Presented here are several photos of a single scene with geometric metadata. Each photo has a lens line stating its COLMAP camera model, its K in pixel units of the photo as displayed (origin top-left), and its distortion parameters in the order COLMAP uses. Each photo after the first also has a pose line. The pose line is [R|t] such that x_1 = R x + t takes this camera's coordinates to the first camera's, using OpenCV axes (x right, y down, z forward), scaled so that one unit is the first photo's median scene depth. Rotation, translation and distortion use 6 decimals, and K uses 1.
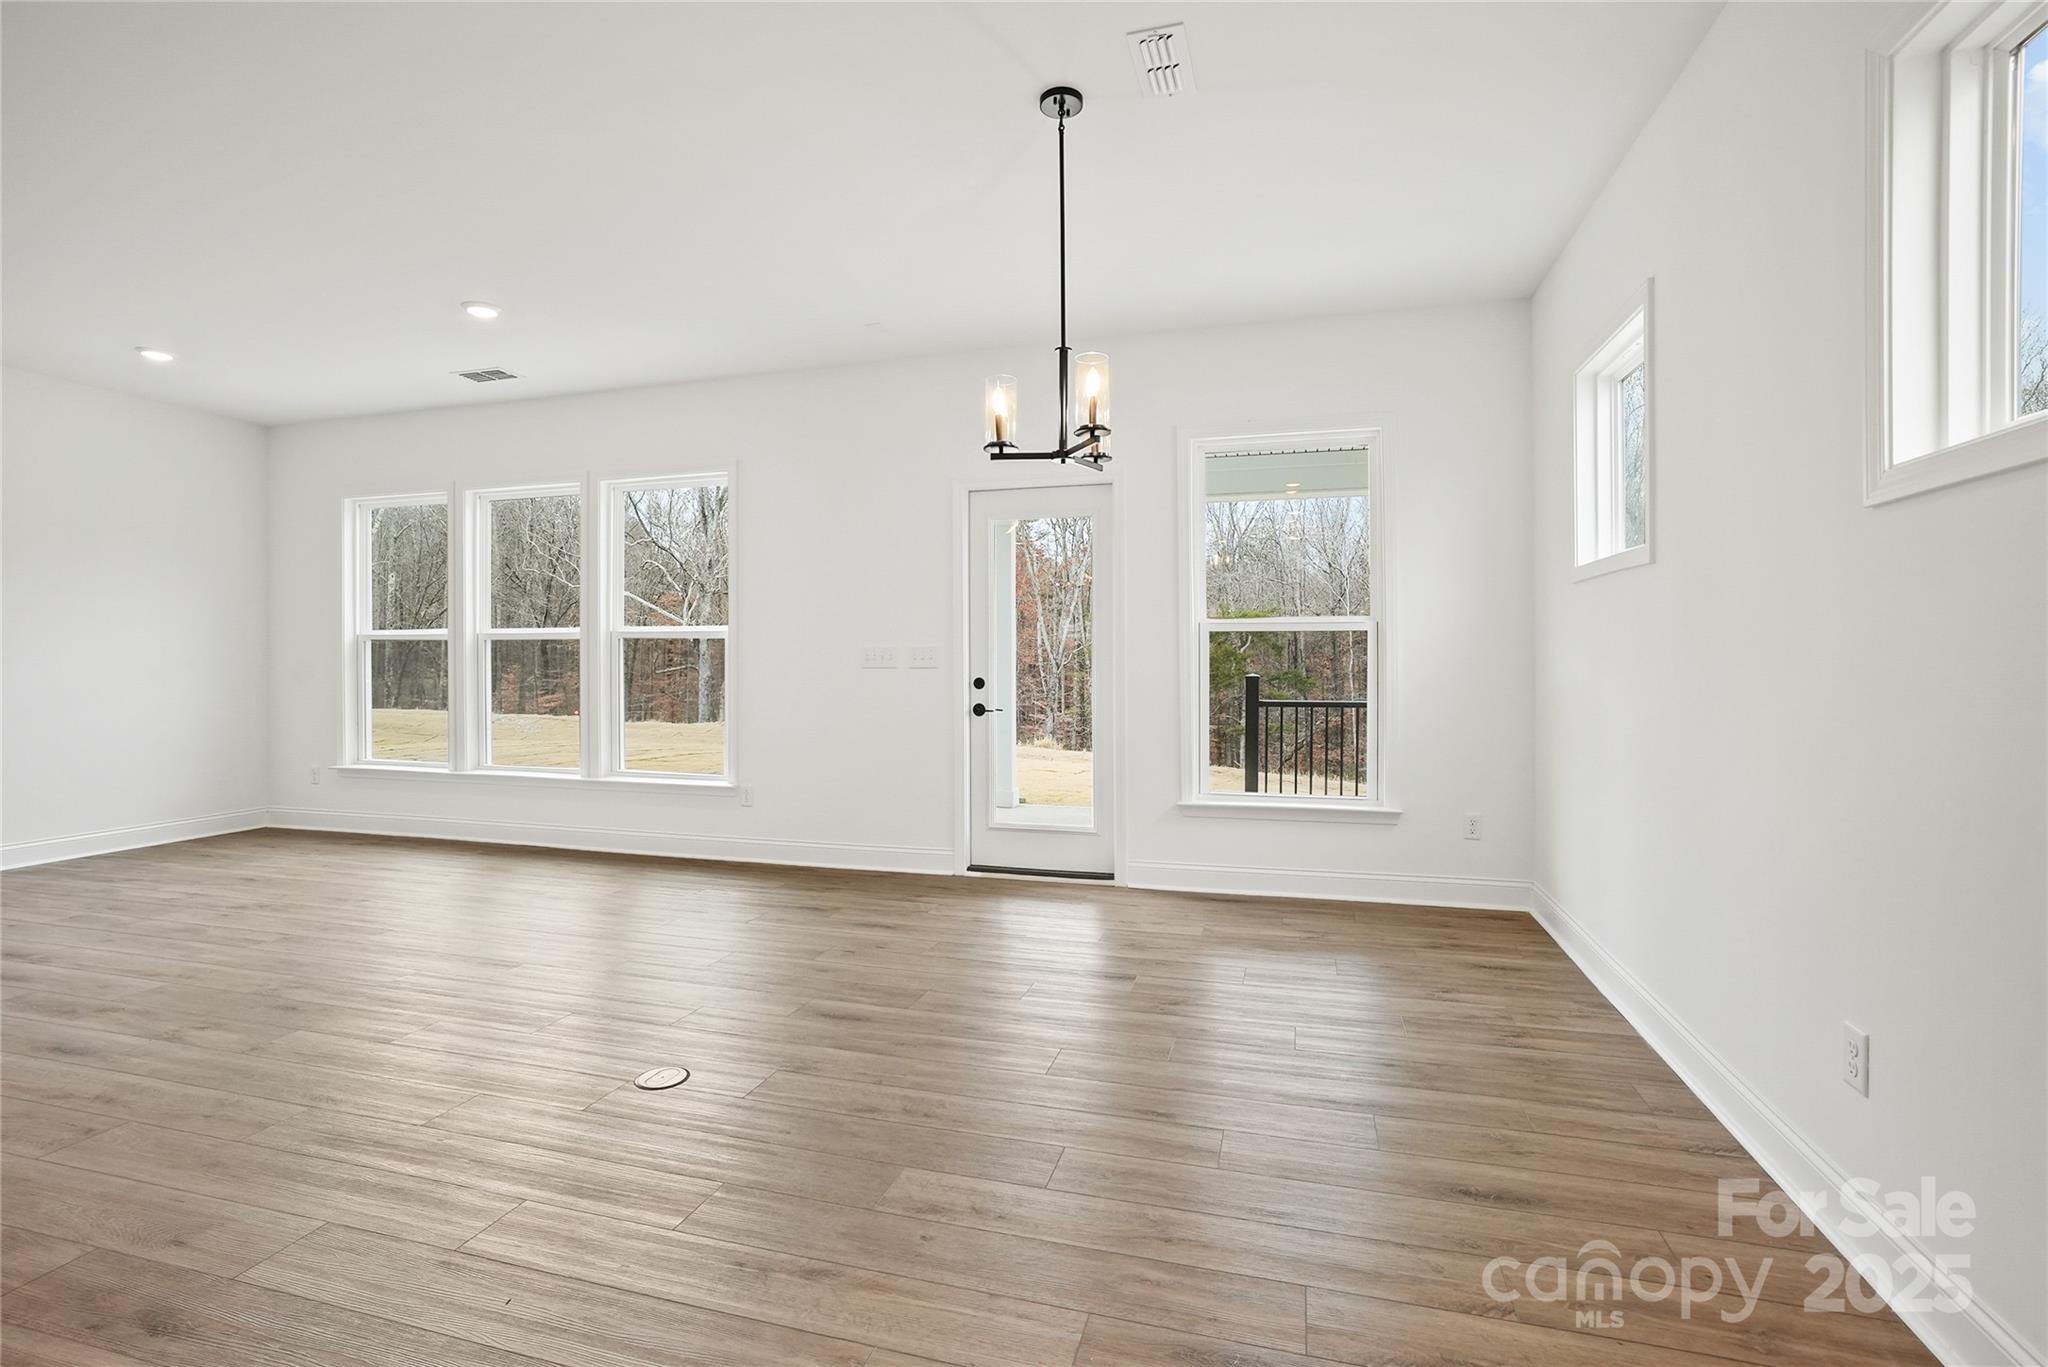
lens RADIAL K [[947.5, 0, 1019.3], [0, 947.5, 671.2], [0, 0, 1]] dist [-0.027647, 0.013892]
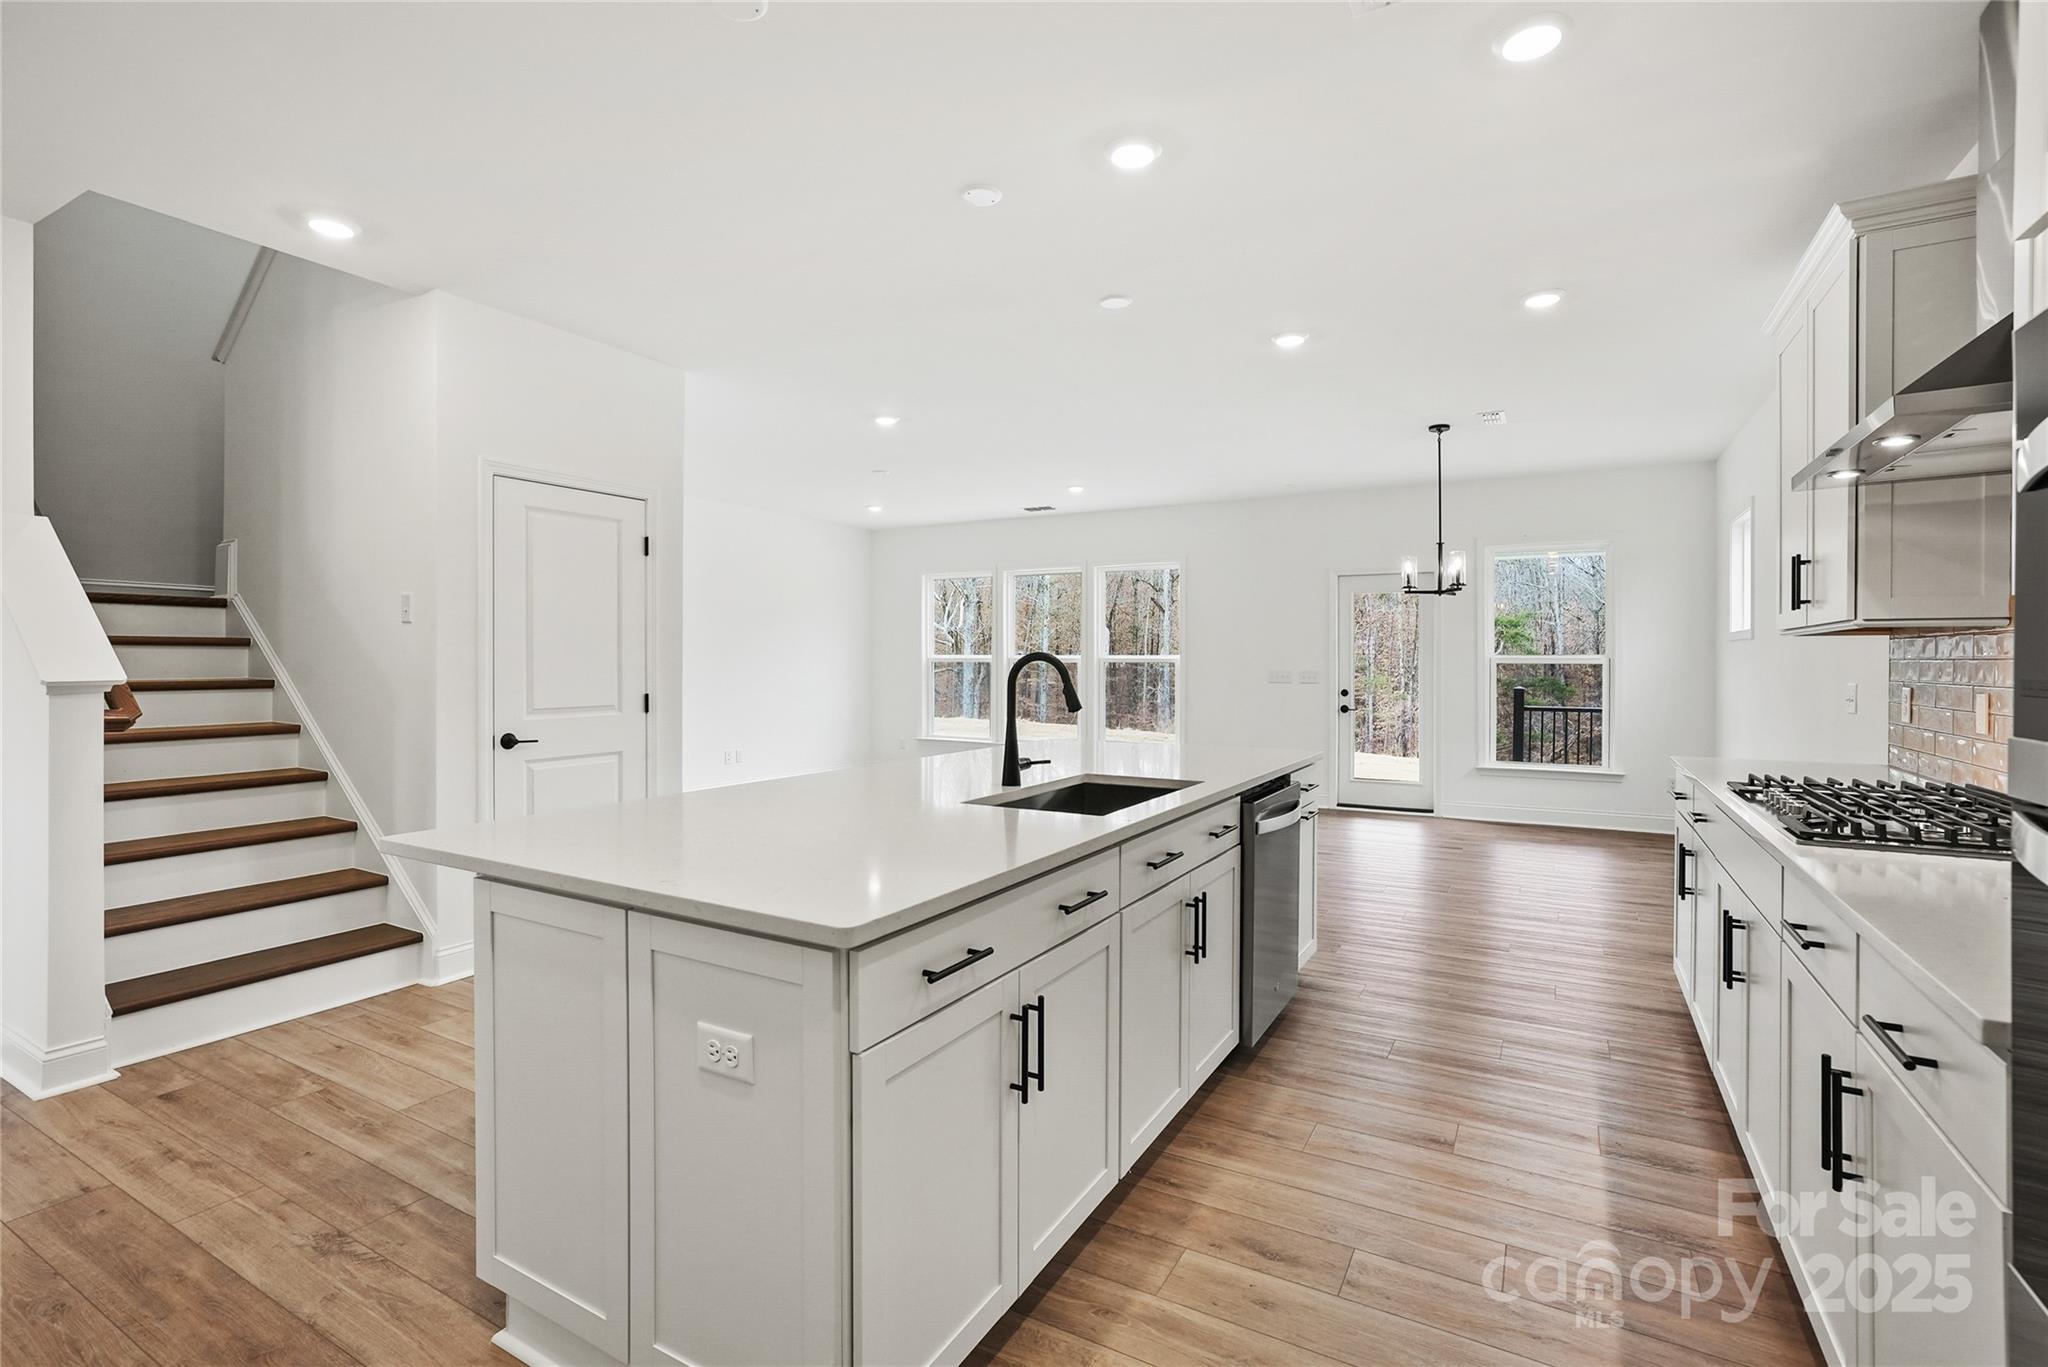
lens RADIAL K [[947.5, 0, 1014.4], [0, 947.5, 675.3], [0, 0, 1]] dist [-0.027647, 0.013892]
pose [[0.972328, 0.007558, -0.233497, -0.209245], [-0.007211, 0.999971, 0.002338, -0.016977], [0.233508, -0.000589, 0.972355, -0.709017]]
